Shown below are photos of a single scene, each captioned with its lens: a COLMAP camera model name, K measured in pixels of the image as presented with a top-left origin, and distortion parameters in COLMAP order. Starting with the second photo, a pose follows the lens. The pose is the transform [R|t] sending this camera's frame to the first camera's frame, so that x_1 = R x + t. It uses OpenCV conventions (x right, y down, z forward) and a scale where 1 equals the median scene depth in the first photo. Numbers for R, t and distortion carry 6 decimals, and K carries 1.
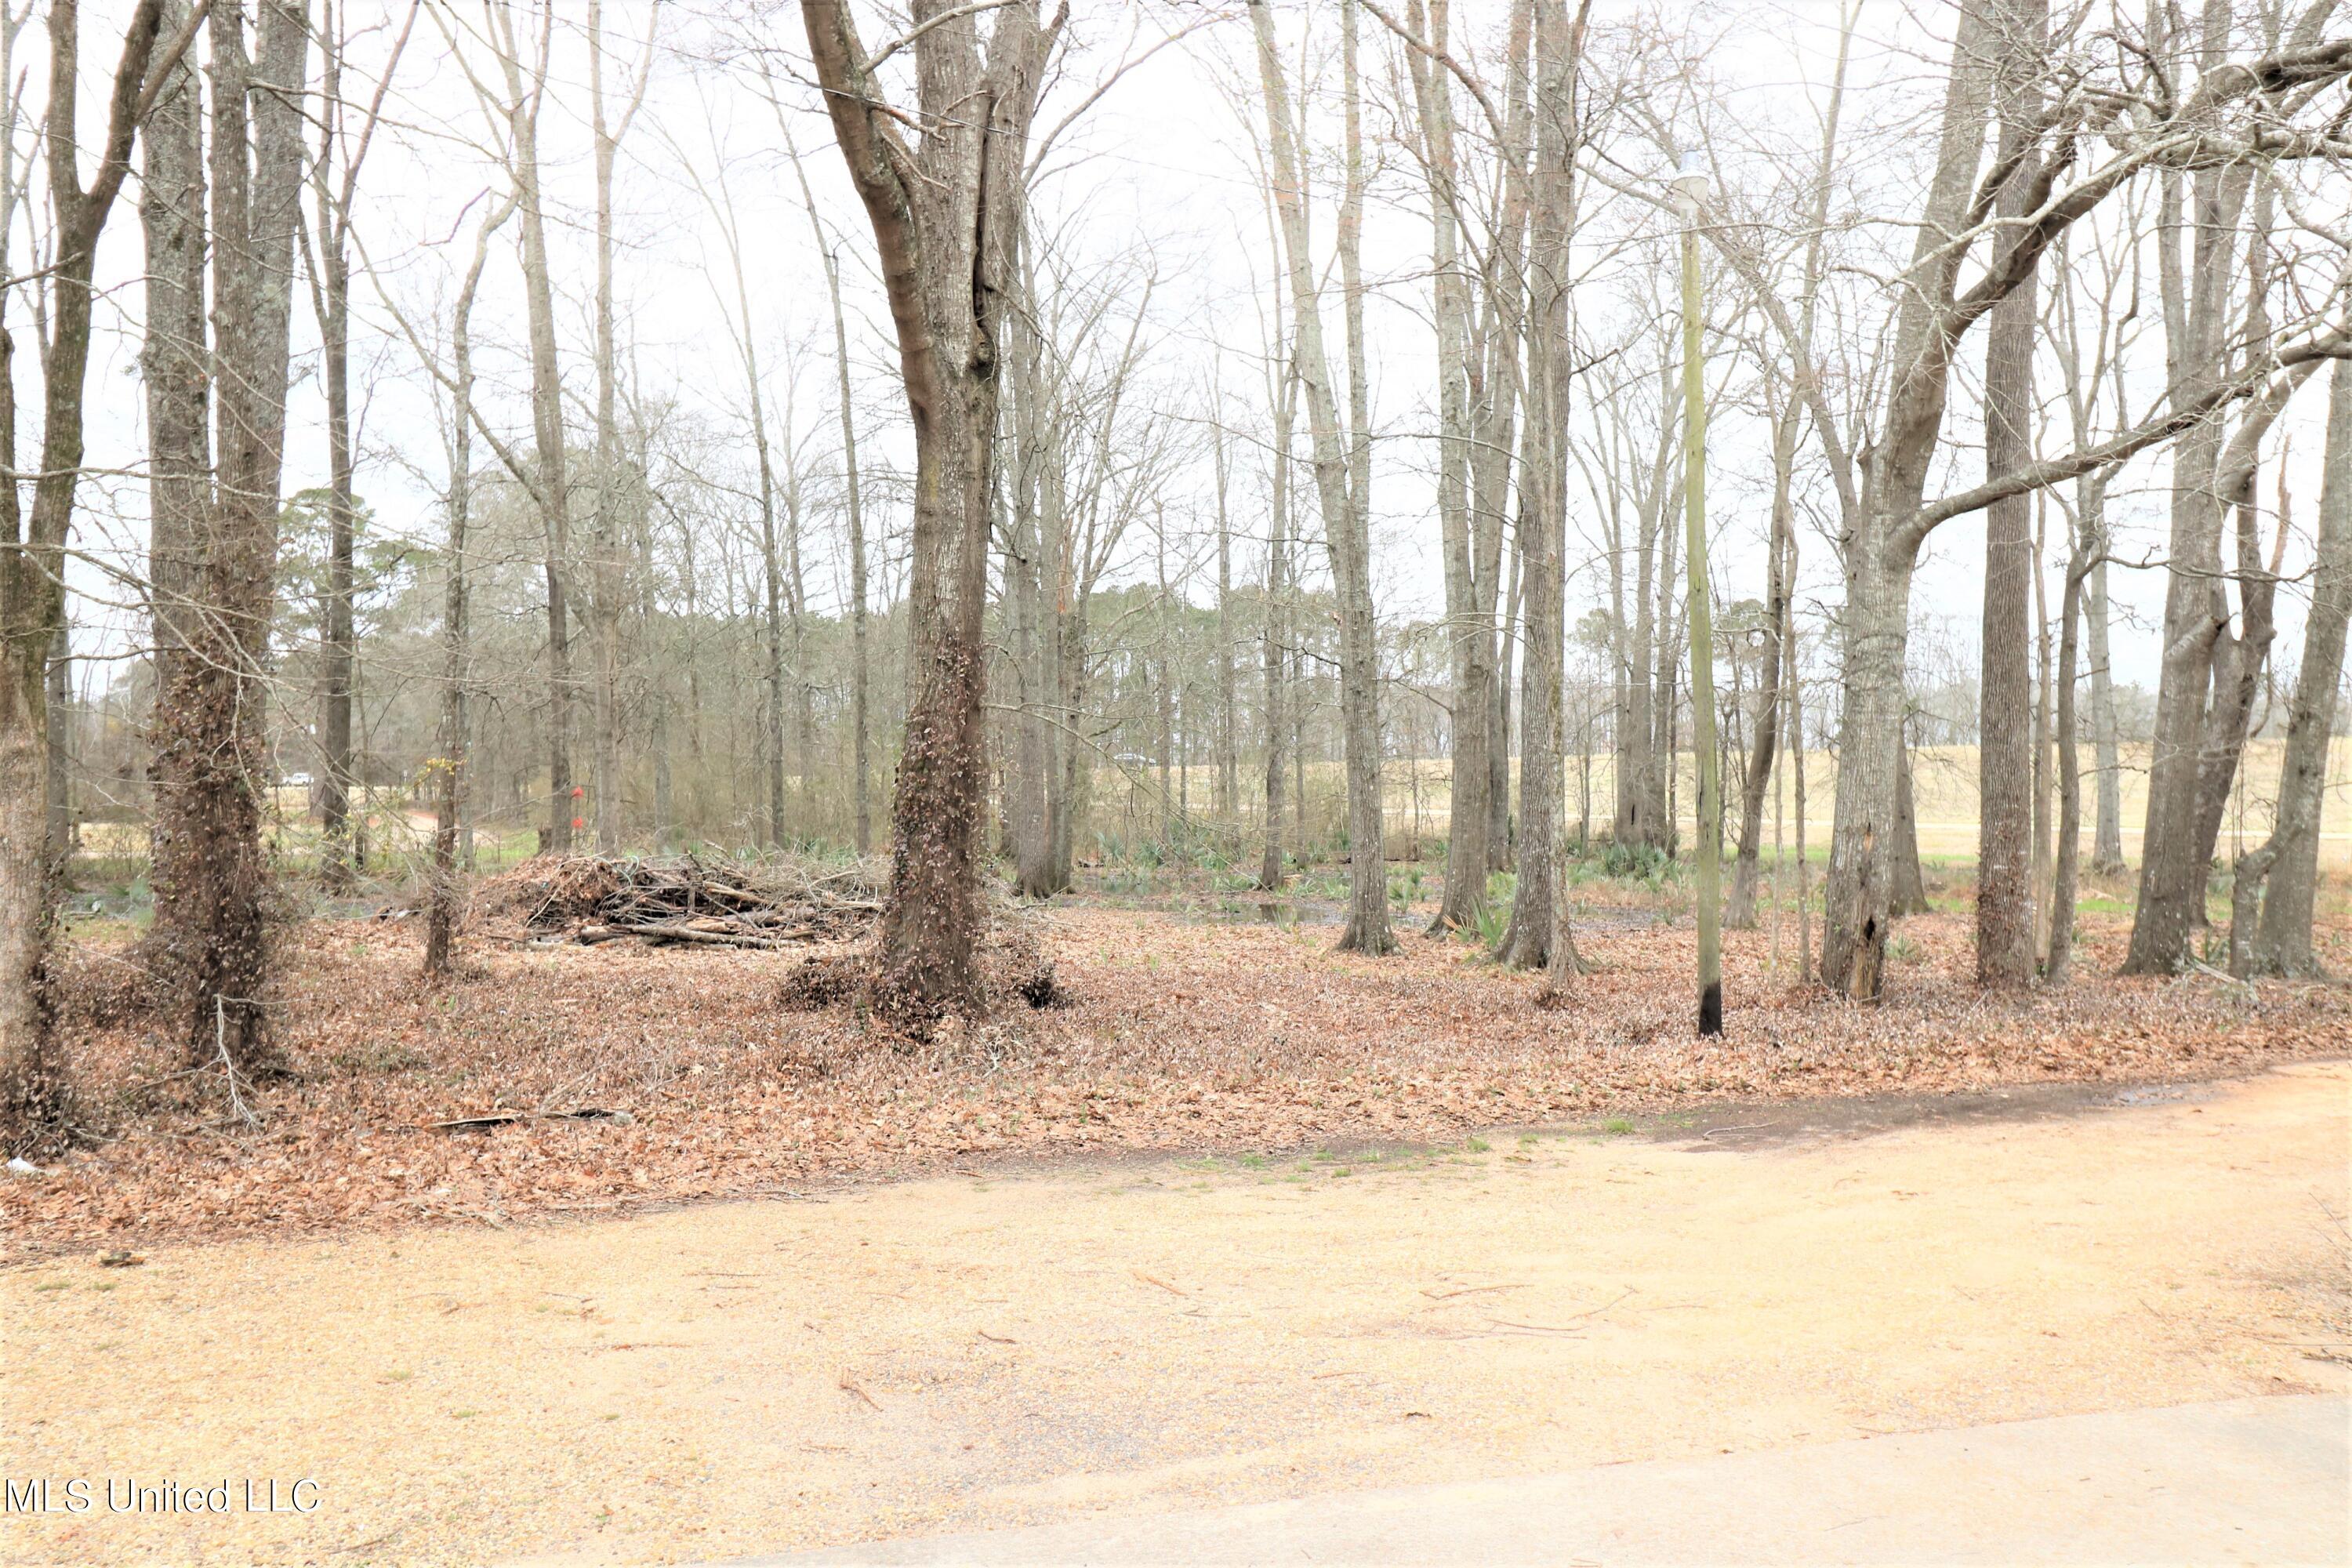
lens RADIAL K [[1821.6, 0, 1177.4], [0, 1821.6, 721.4], [0, 0, 1]] dist [-0.001792, -0.002018]
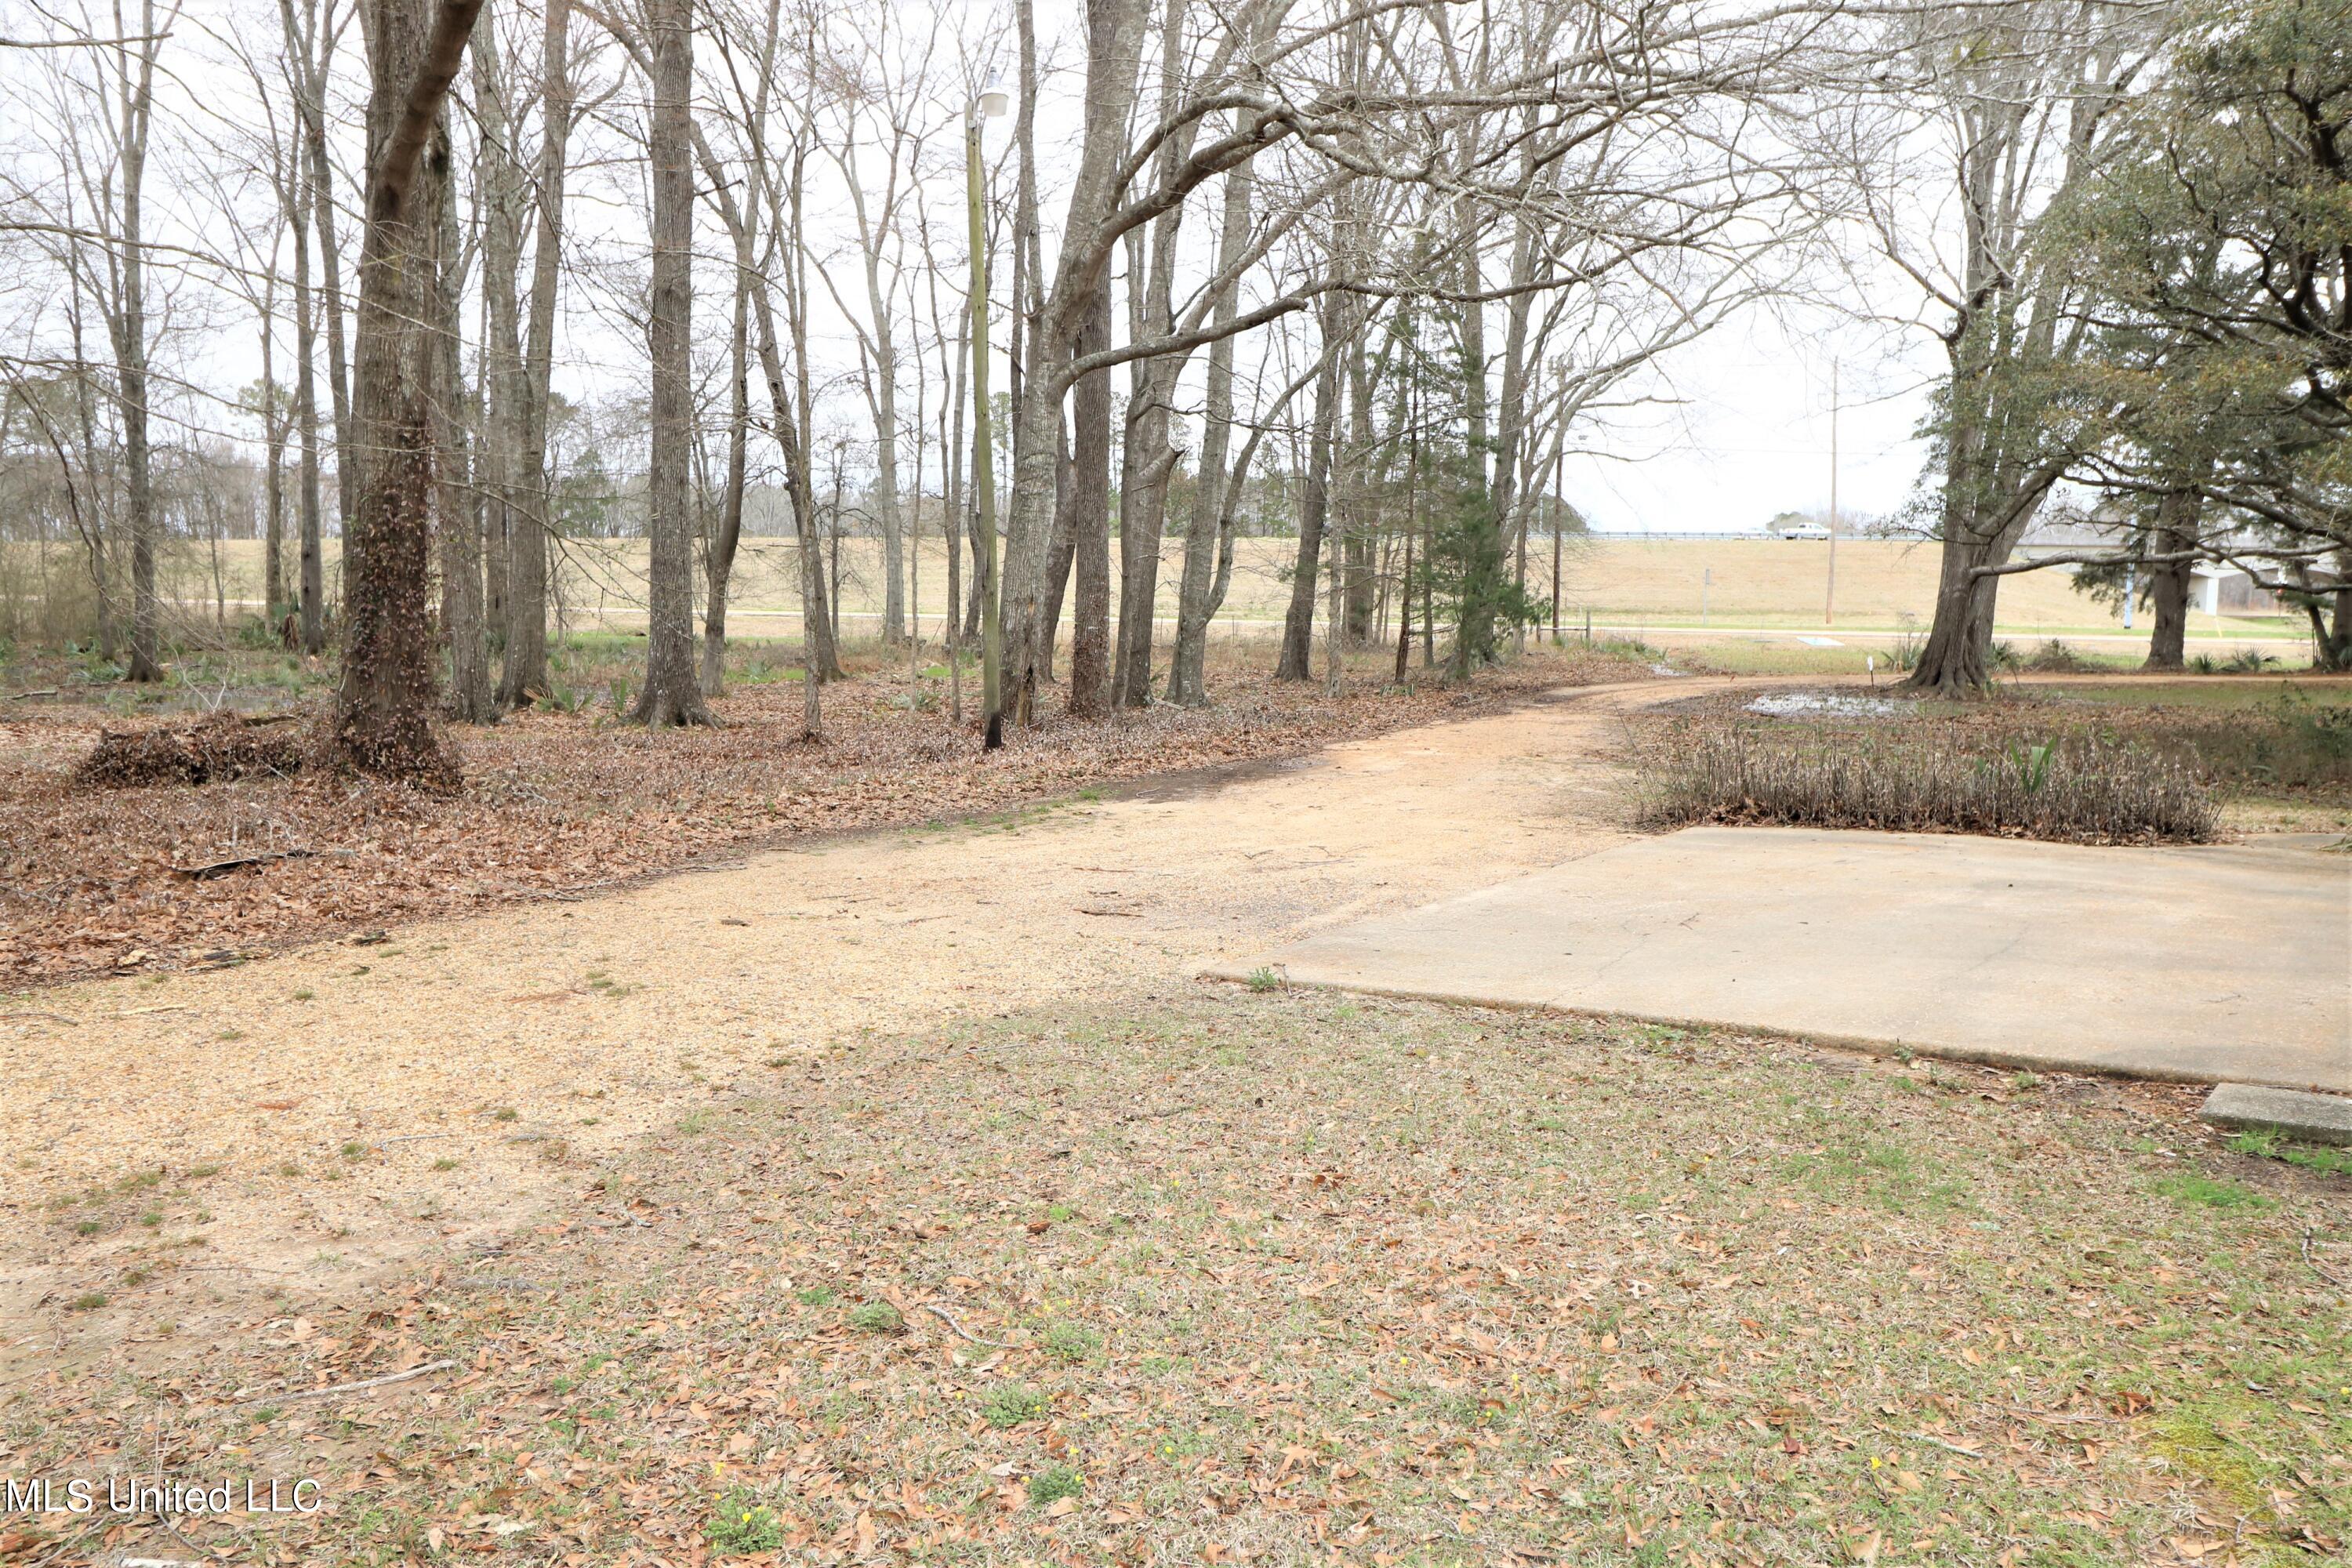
lens RADIAL K [[1821.6, 0, 1177.4], [0, 1821.6, 721.4], [0, 0, 1]] dist [-0.001792, -0.002018]
pose [[0.769910, -0.043581, 0.636663, -0.387518], [-0.029836, 0.994116, 0.104130, 0.005738], [-0.637455, -0.099166, 0.764079, -0.098578]]
